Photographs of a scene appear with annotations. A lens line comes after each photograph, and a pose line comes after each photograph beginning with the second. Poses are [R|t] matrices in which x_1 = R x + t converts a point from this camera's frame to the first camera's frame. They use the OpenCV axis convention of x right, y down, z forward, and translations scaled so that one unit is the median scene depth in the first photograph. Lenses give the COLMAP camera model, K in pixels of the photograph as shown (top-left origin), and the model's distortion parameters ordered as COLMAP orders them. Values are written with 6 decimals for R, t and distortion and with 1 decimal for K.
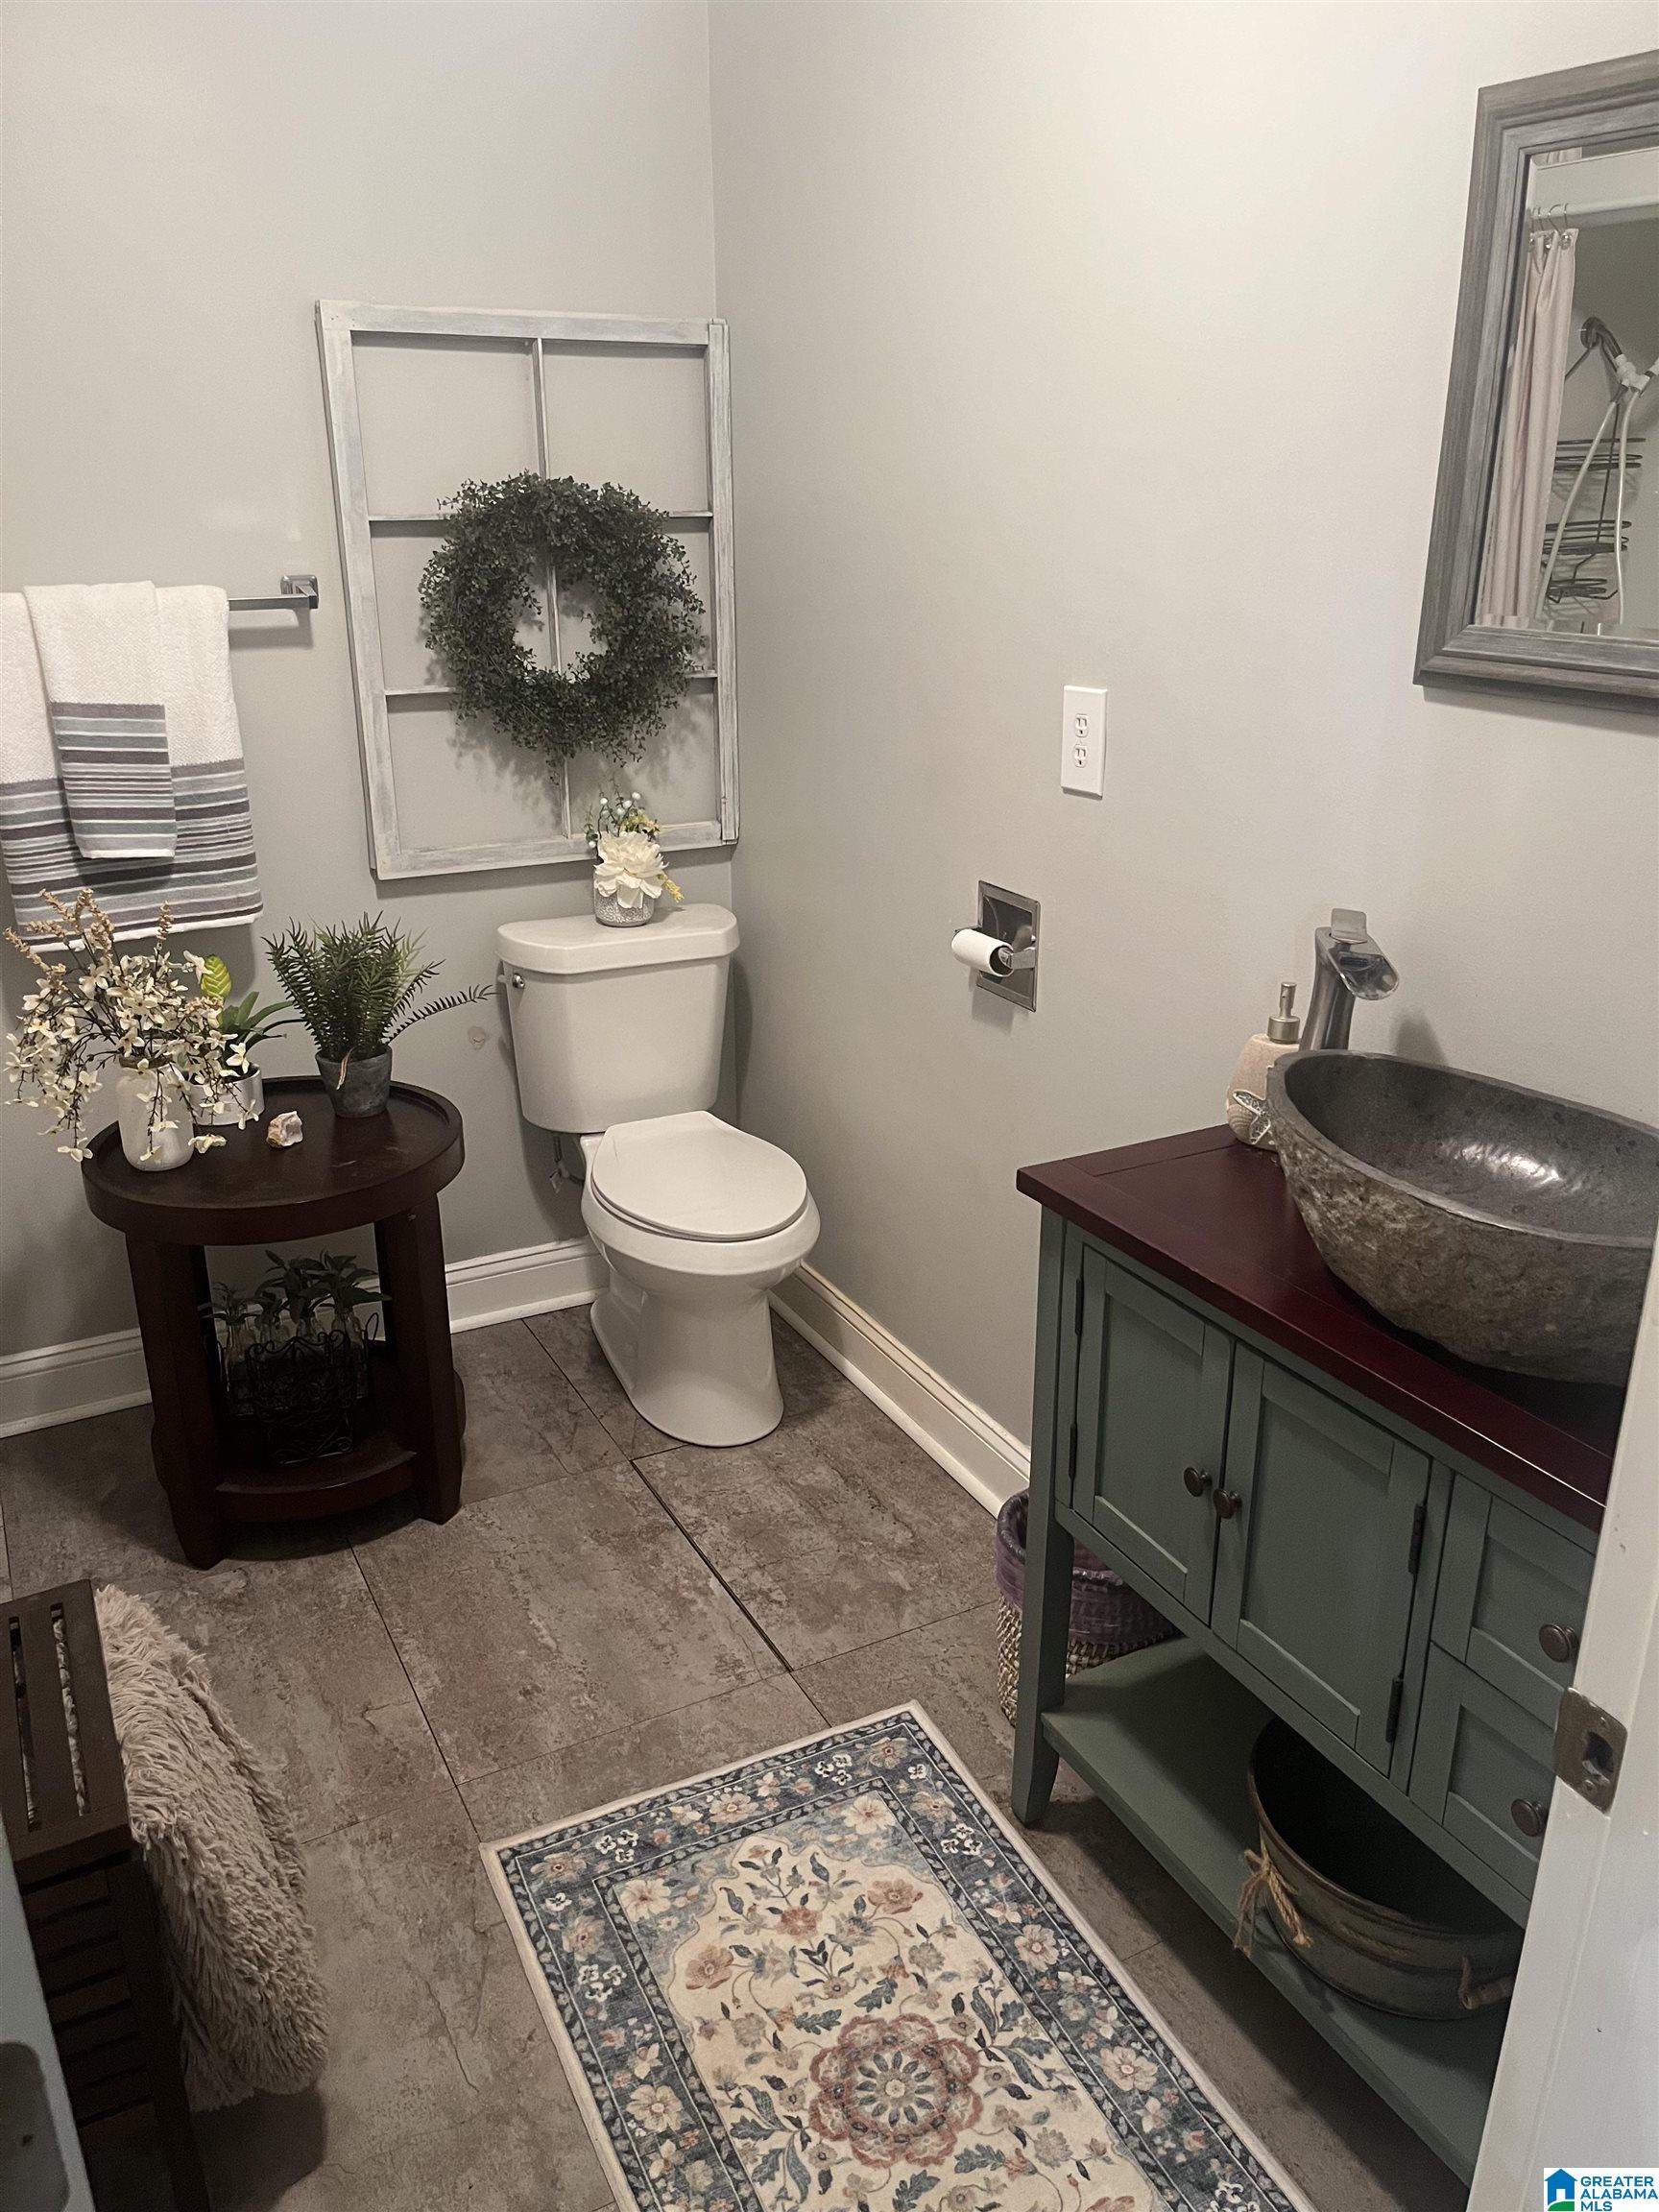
lens RADIAL K [[1684.8, 0, 827.7], [0, 1684.8, 1095.7], [0, 0, 1]] dist [0.057883, -0.071027]
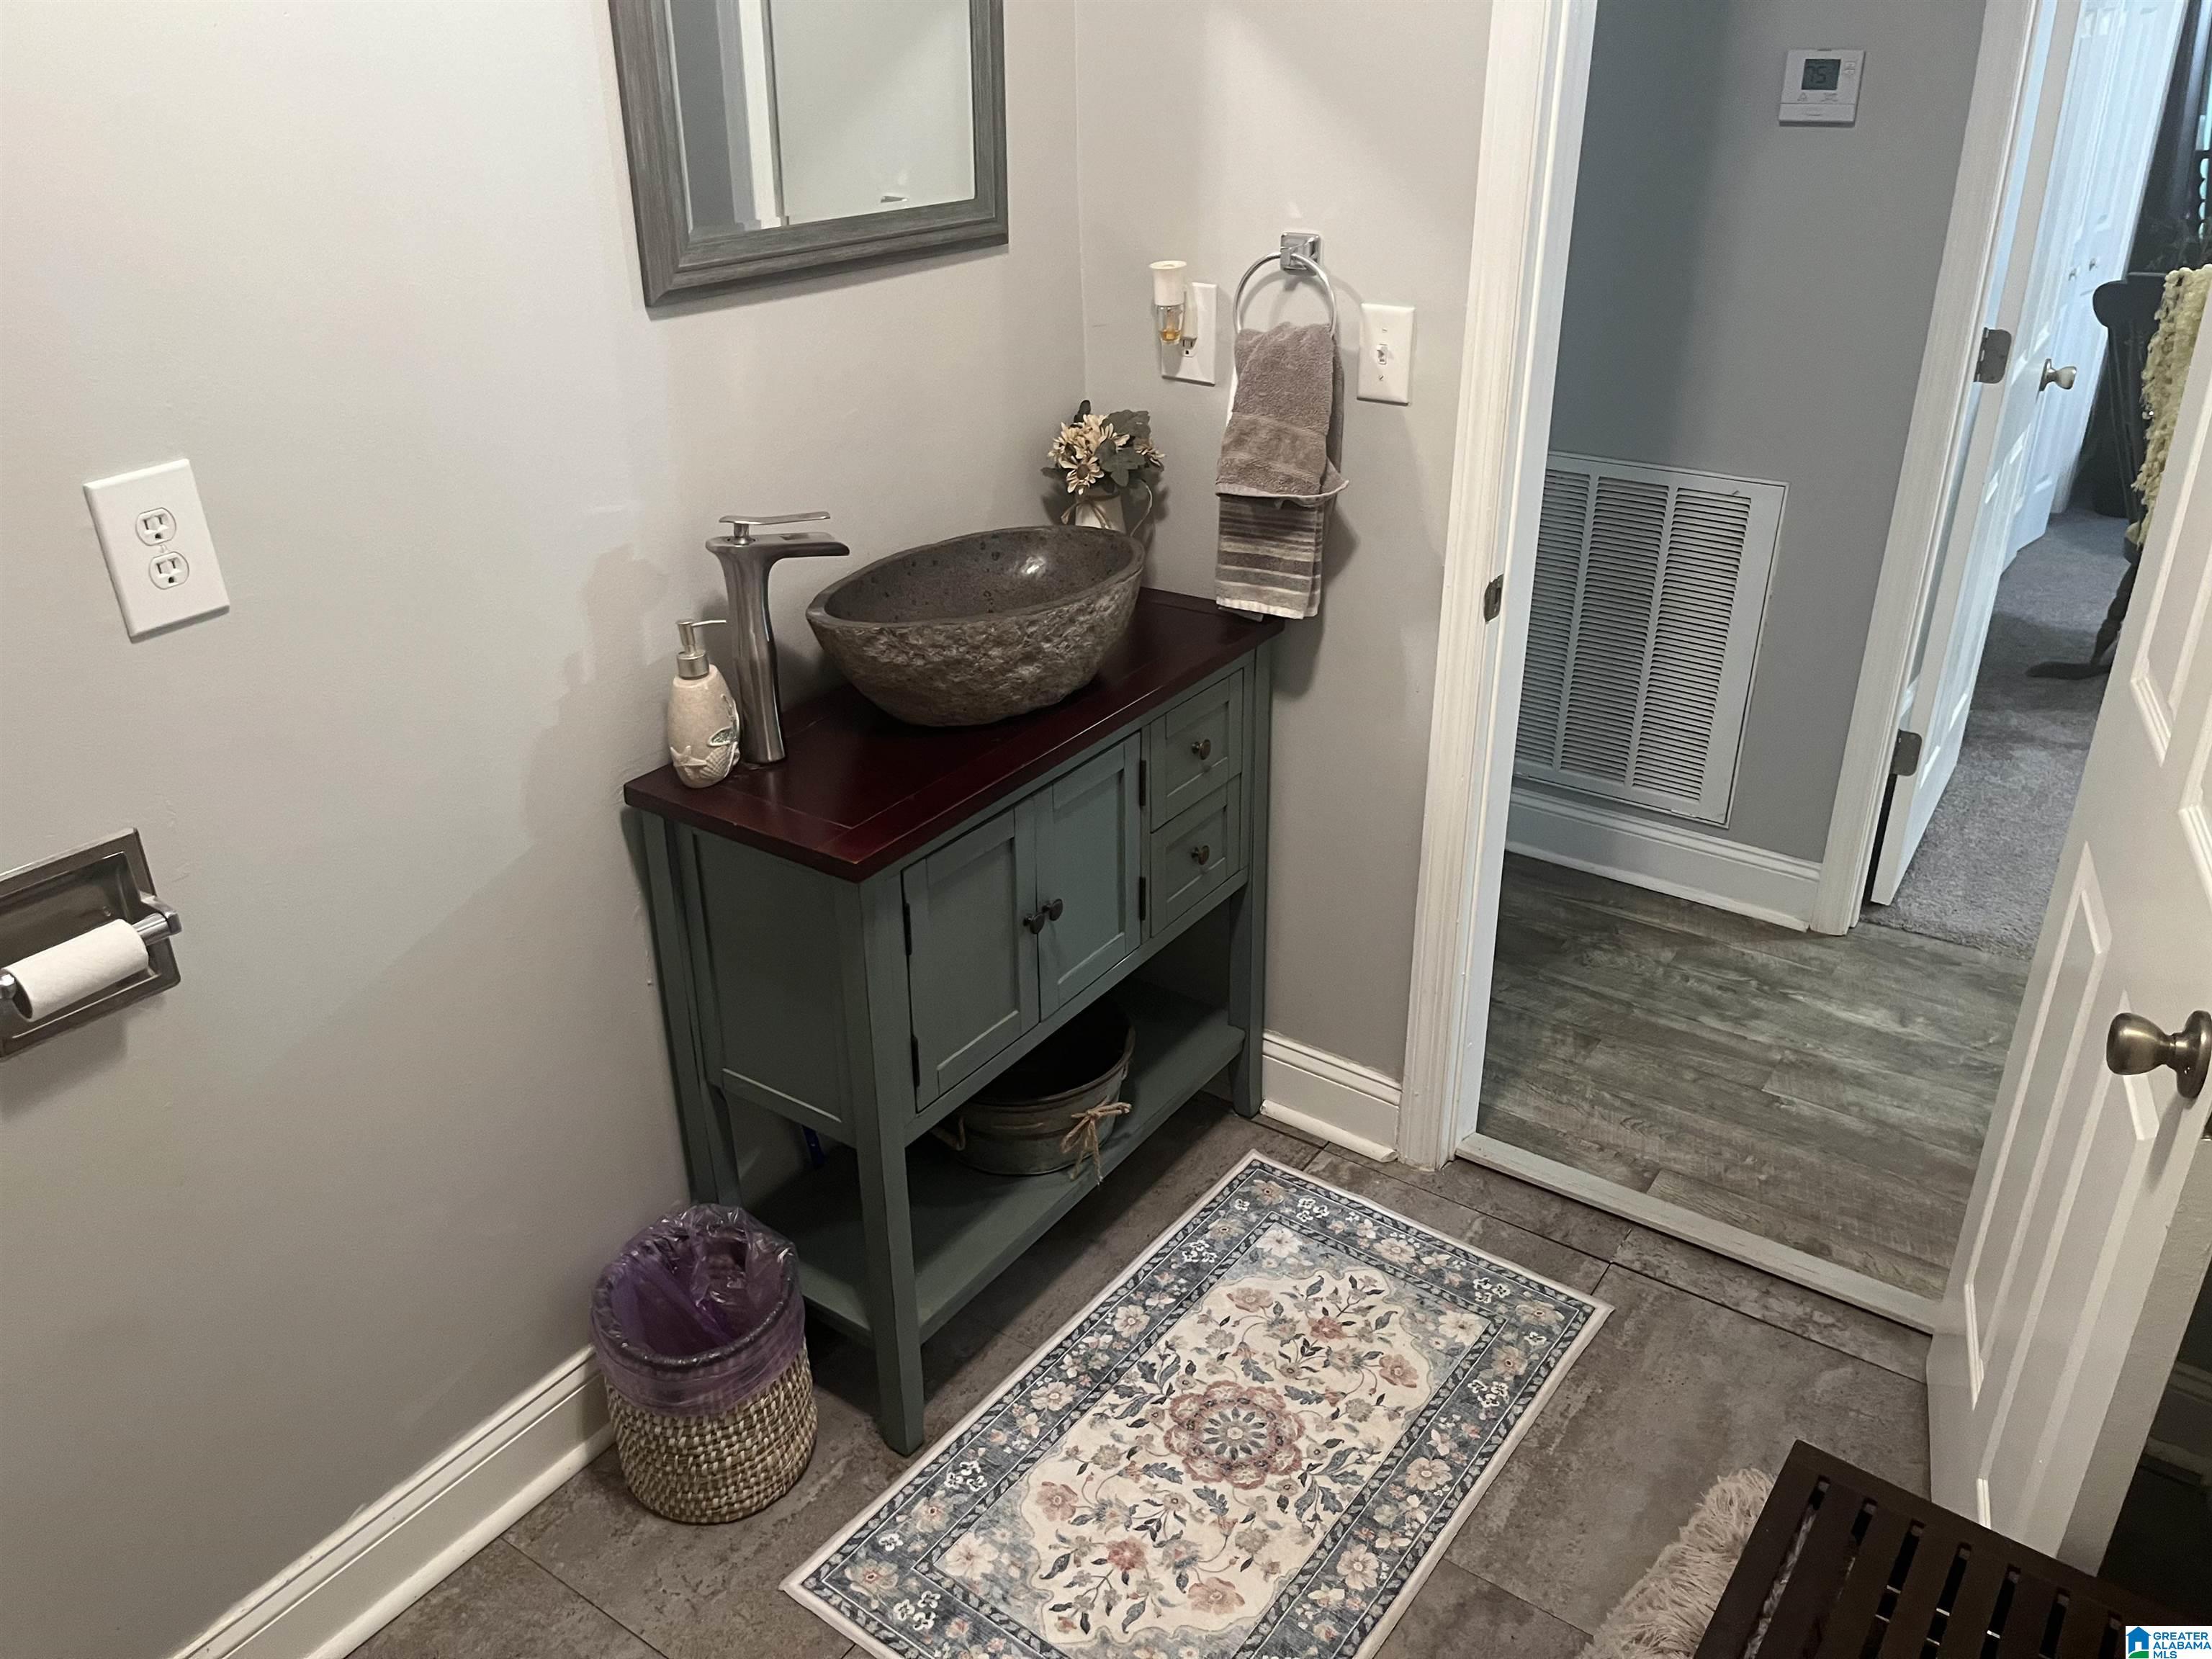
lens RADIAL K [[1684.8, 0, 1104.3], [0, 1684.8, 836.2], [0, 0, 1]] dist [0.057883, -0.071027]
pose [[-0.455358, -0.389494, 0.800589, -0.717974], [0.314318, 0.770993, 0.553872, -0.458573], [-0.832979, 0.503850, -0.228652, 1.107287]]
